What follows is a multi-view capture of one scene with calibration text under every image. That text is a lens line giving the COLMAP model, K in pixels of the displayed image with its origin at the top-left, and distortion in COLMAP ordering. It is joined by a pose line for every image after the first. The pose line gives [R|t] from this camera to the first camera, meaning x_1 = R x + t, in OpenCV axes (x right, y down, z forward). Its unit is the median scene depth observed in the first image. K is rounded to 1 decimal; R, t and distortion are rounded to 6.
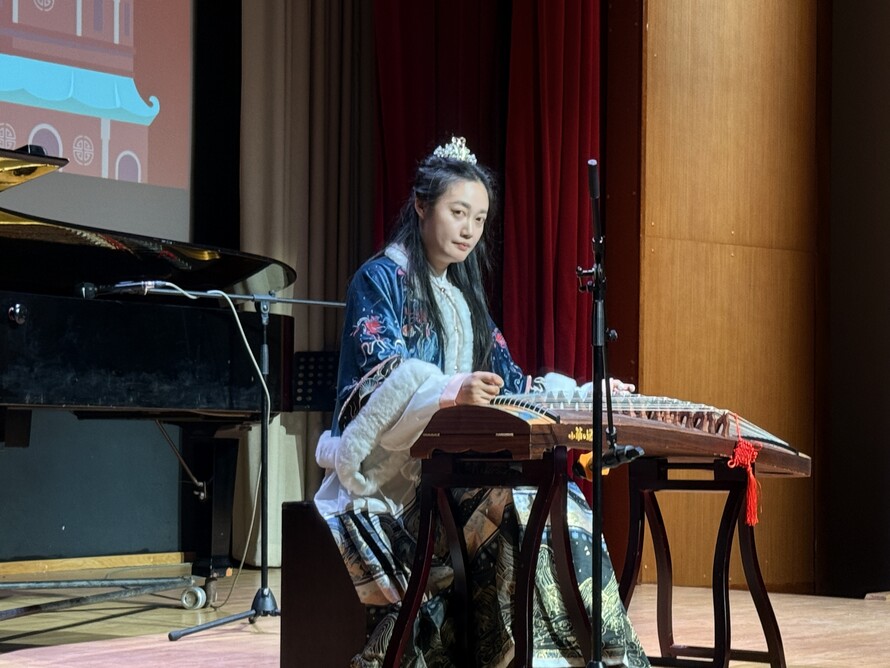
lens RADIAL K [[2095.4, 0, 444.8], [0, 2095.4, 337.3], [0, 0, 1]] dist [0.135678, 0.000000]
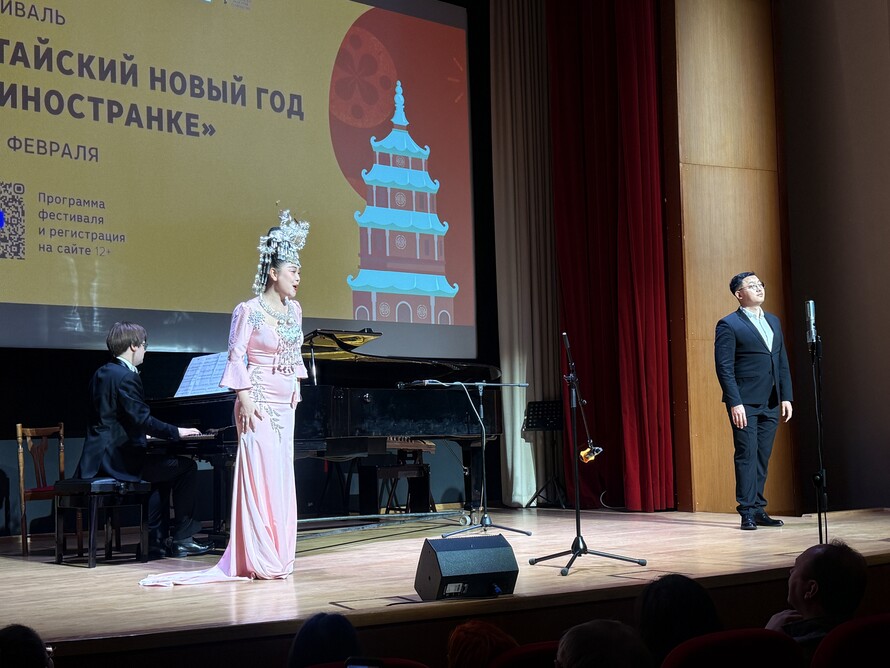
lens RADIAL K [[1211.7, 0, 445.9], [0, 1211.7, 331.5], [0, 0, 1]] dist [0.117190, 0.000000]
pose [[0.976891, -0.051709, -0.207389, 0.109651], [0.043326, 0.998057, -0.044768, -0.013485], [0.209301, 0.034748, 0.977234, -0.200601]]
